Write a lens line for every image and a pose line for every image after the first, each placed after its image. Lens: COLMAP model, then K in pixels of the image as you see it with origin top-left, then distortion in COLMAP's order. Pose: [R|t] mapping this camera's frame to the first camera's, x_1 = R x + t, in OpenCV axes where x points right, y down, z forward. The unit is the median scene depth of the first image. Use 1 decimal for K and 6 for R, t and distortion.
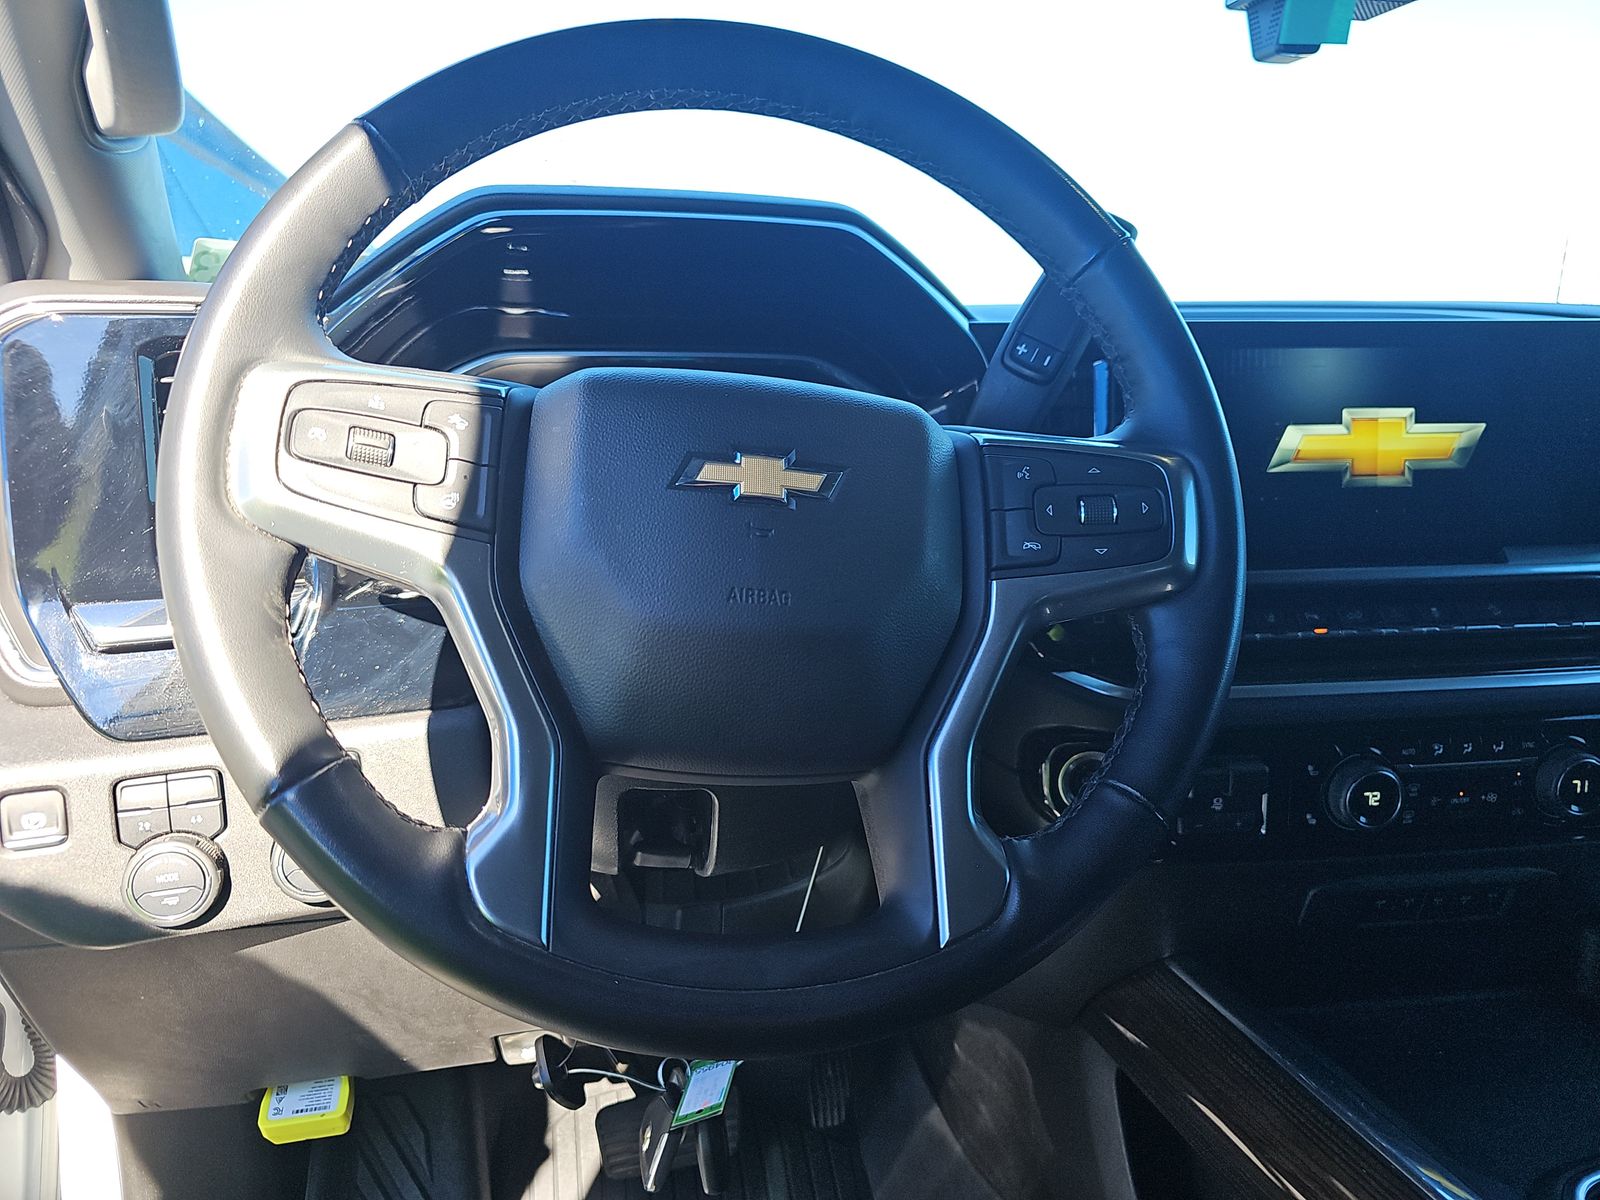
lens RADIAL K [[1115.0, 0, 823.5], [0, 1115.0, 598.7], [0, 0, 1]] dist [0.073242, -0.146224]
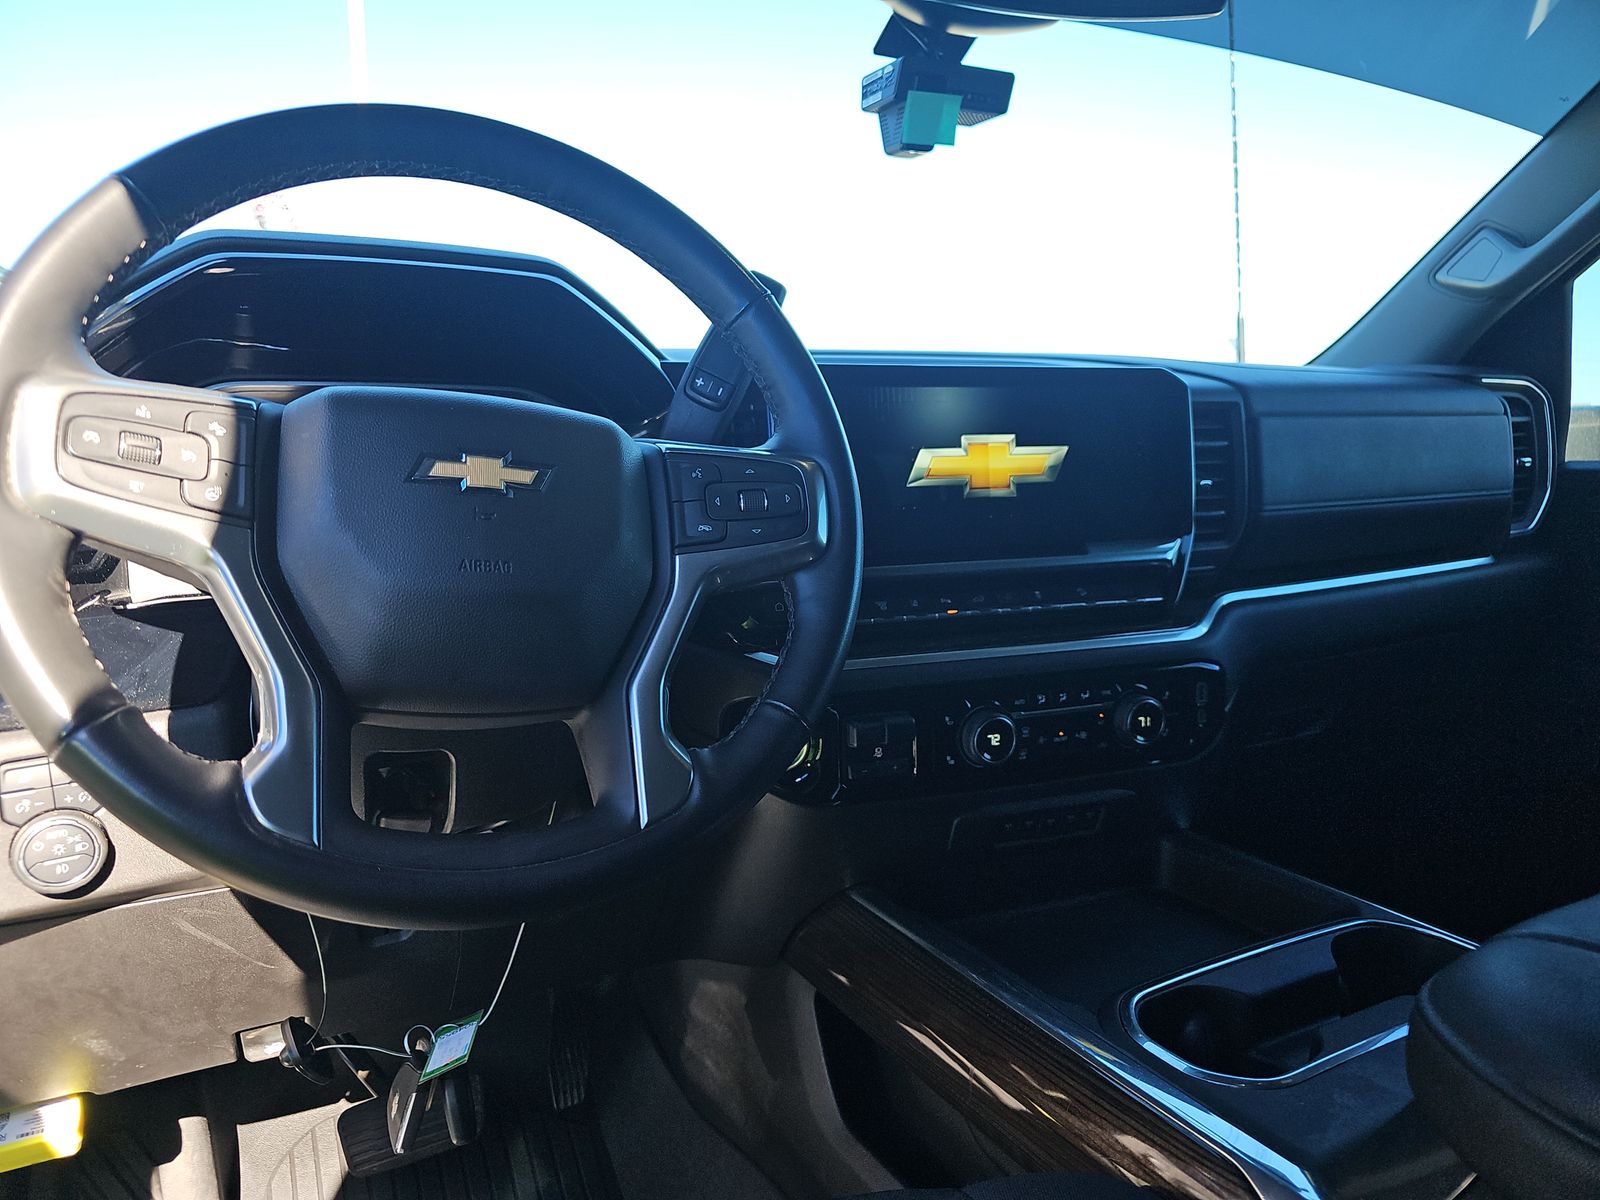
lens RADIAL K [[1049.9, 0, 800.0], [0, 1049.9, 600.0], [0, 0, 1]] dist [0.021446, -0.013494]
pose [[0.971413, -0.038862, 0.234195, 0.005065], [0.044992, 0.998769, -0.020887, 0.054015], [-0.233095, 0.030826, 0.971965, -0.165102]]
